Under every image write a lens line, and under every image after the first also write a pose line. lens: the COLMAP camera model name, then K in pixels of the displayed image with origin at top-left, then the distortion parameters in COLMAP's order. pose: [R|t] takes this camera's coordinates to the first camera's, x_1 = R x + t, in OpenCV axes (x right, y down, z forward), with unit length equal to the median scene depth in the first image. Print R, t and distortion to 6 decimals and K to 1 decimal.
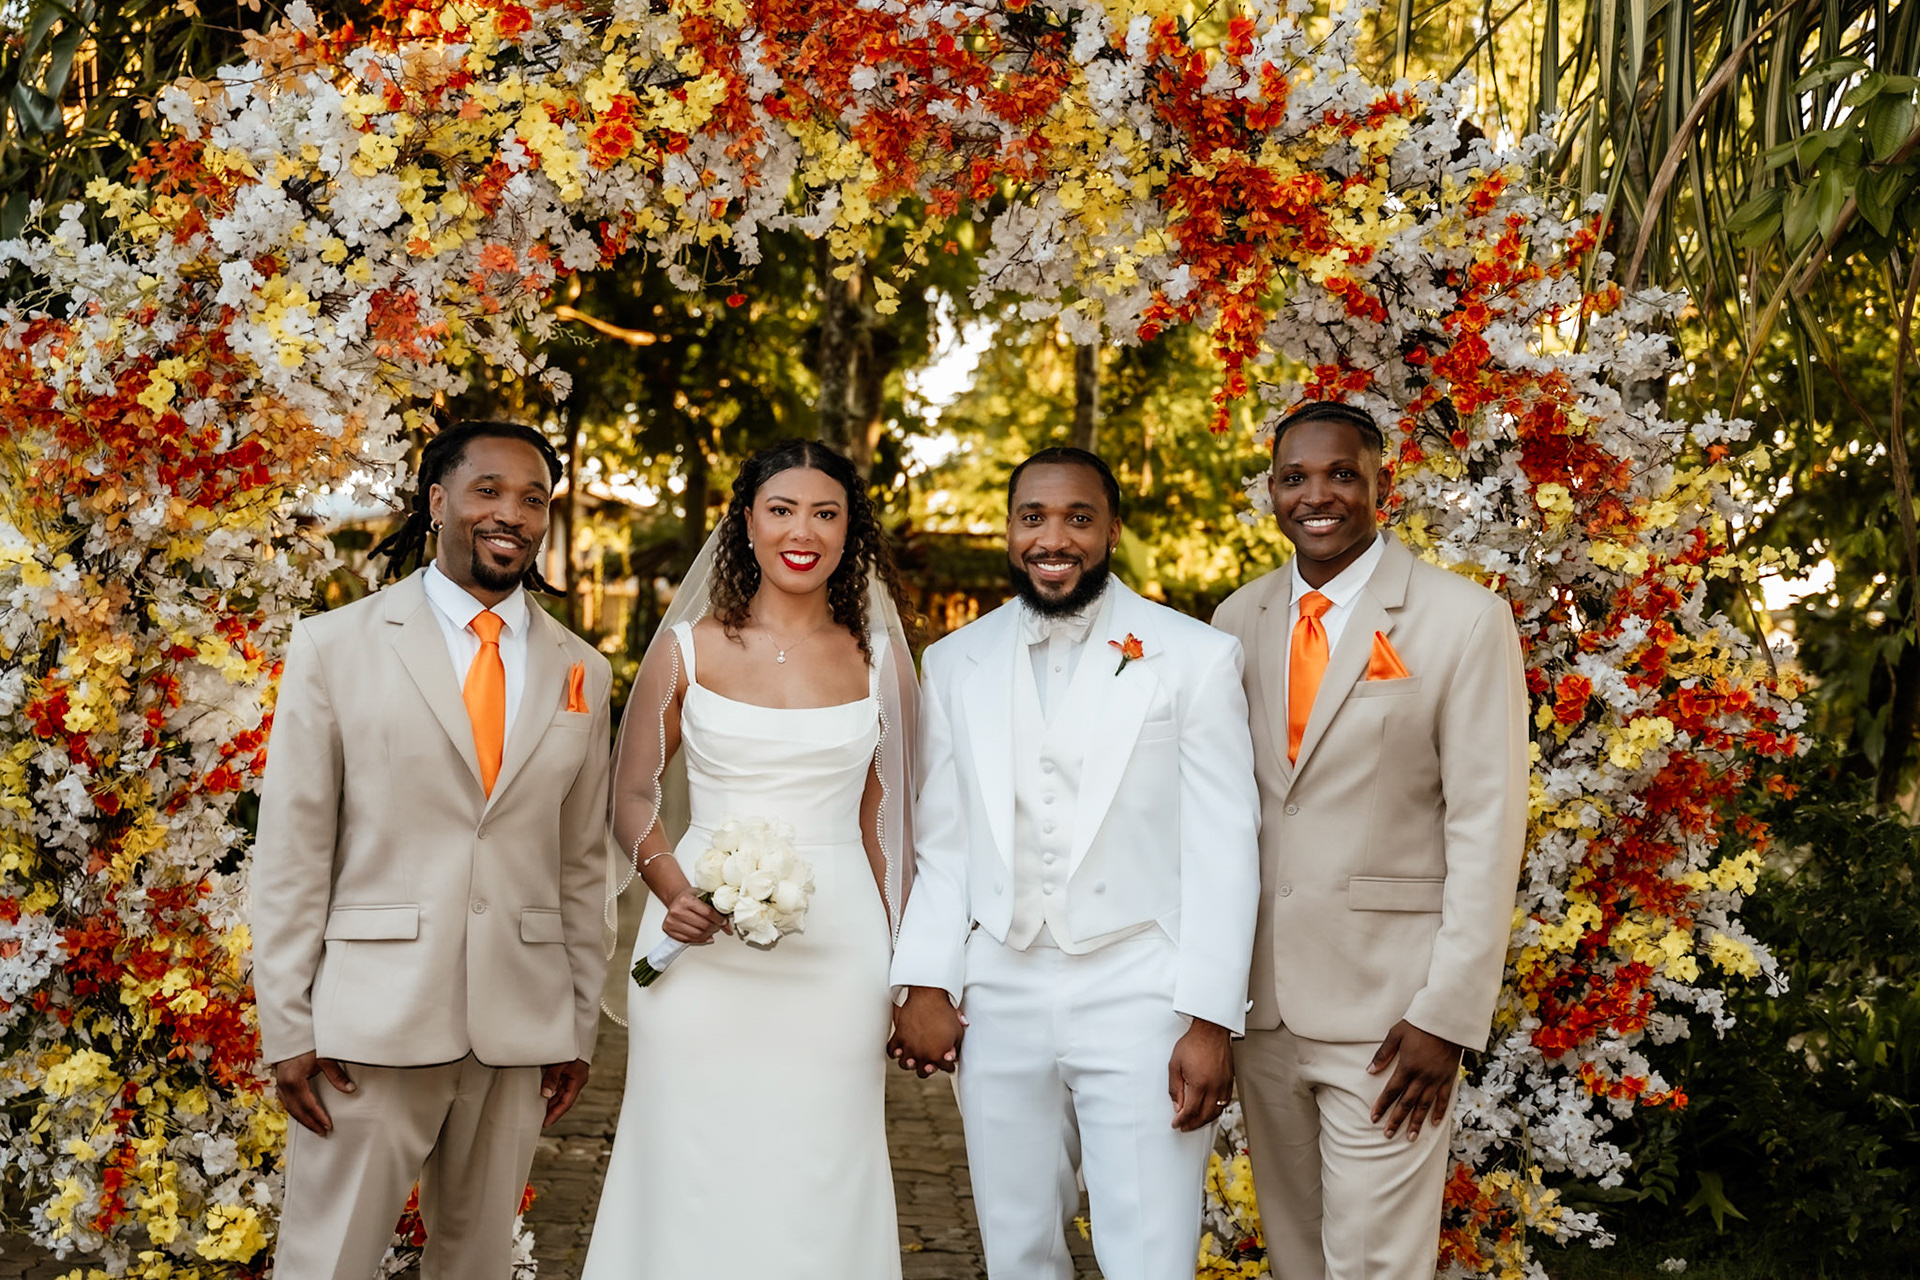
lens RADIAL K [[2304.8, 0, 960.0], [0, 2304.8, 640.0], [0, 0, 1]] dist [-0.117595, 0.036832]
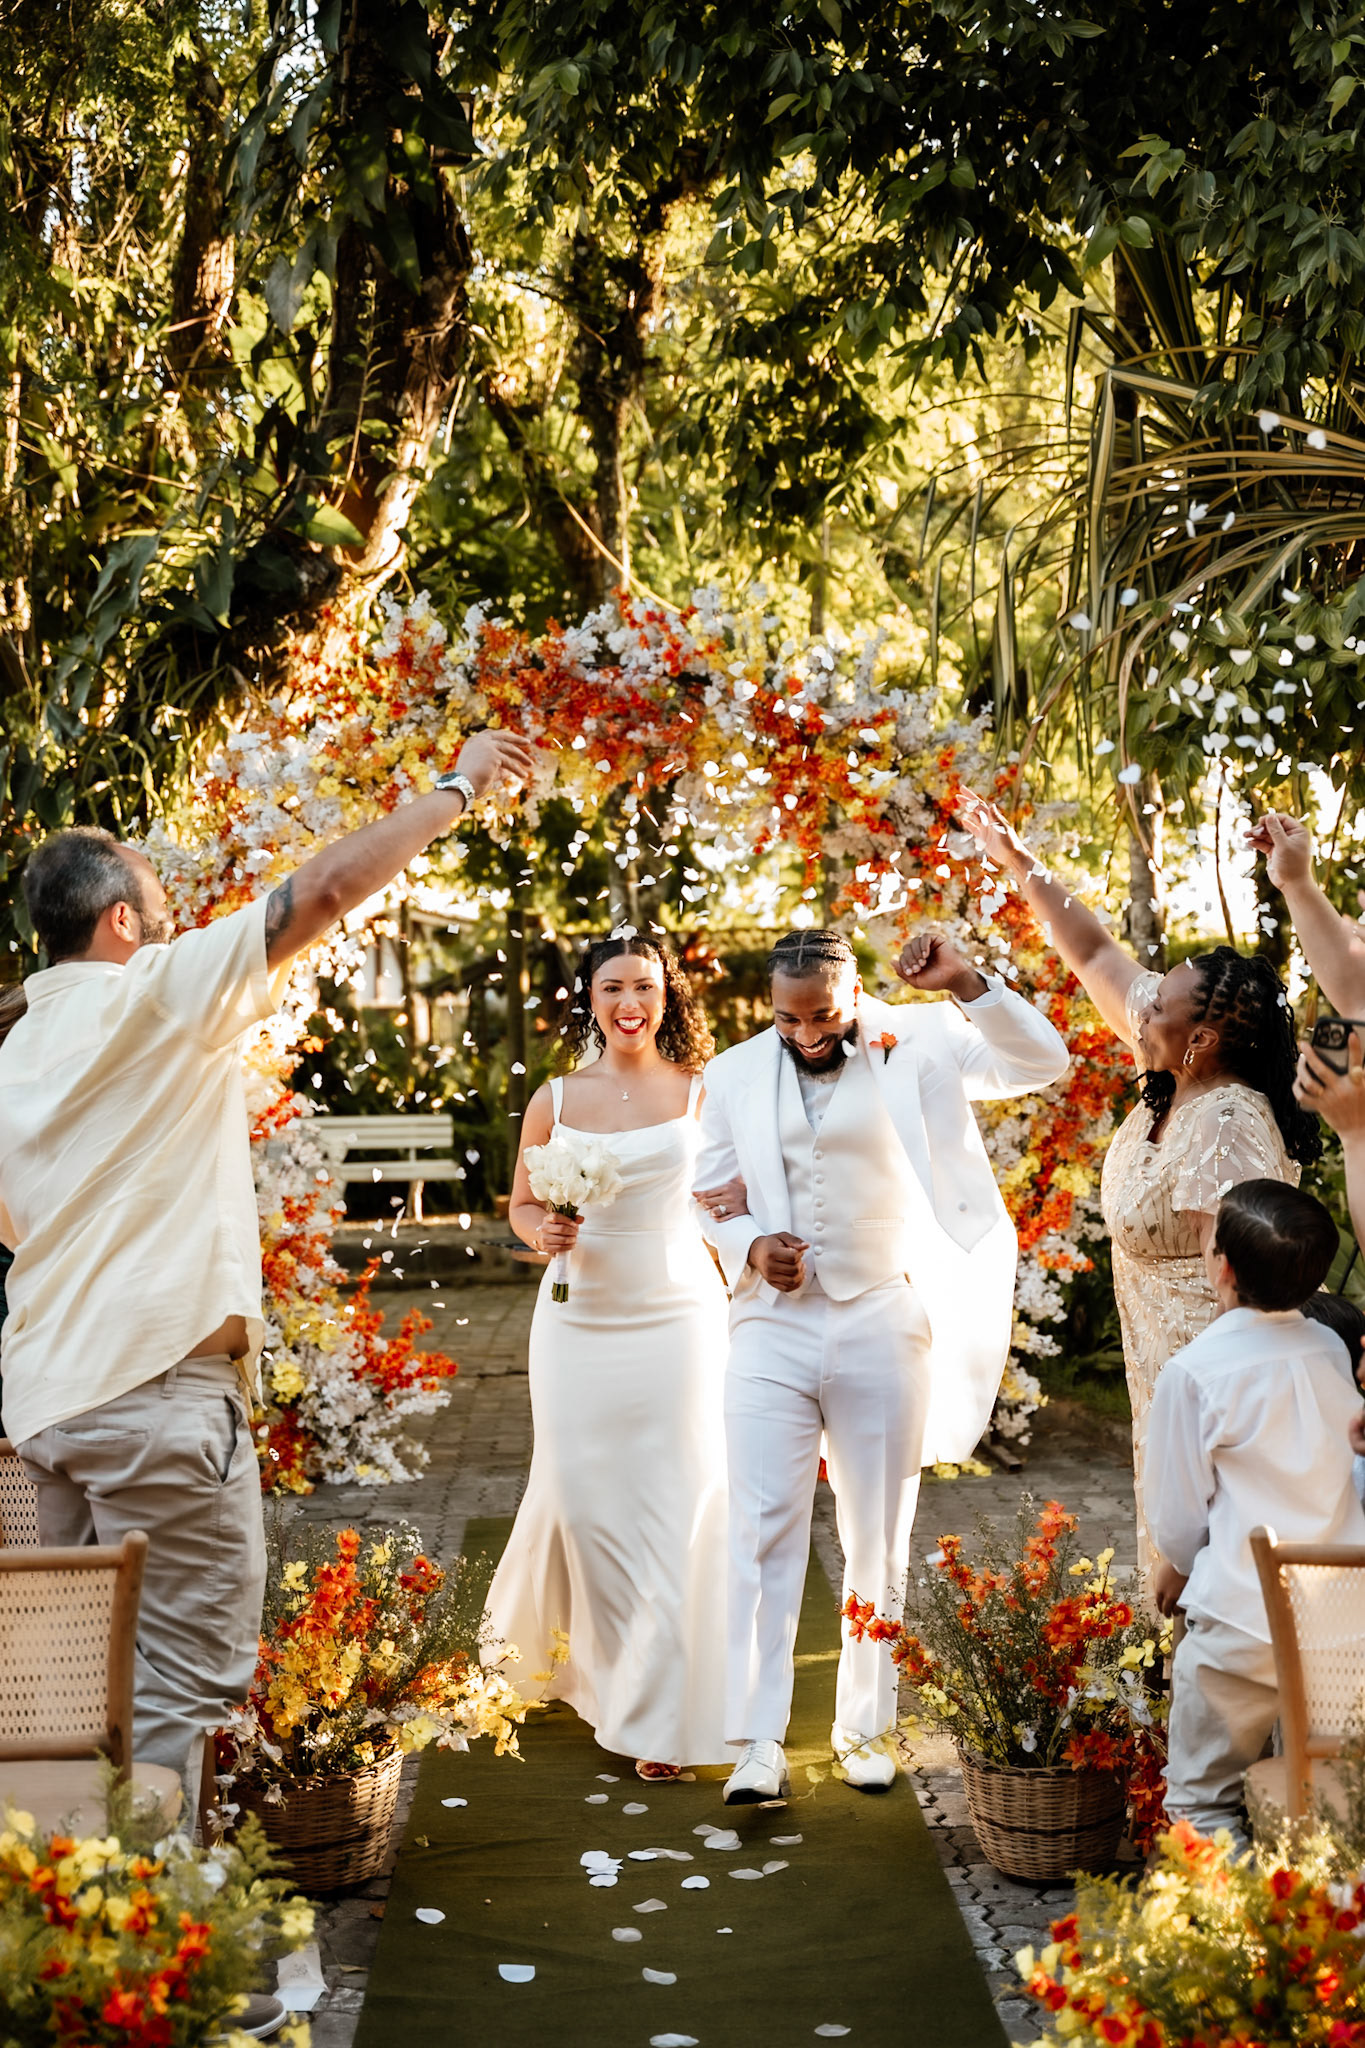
lens RADIAL K [[2458.4, 0, 682.5], [0, 2458.4, 1024.0], [0, 0, 1]] dist [-0.117595, 0.036832]
pose [[0.996811, -0.062257, -0.049919, 0.108506], [0.061987, 0.998053, -0.006942, 0.009649], [0.050254, 0.003826, 0.998729, -0.896932]]
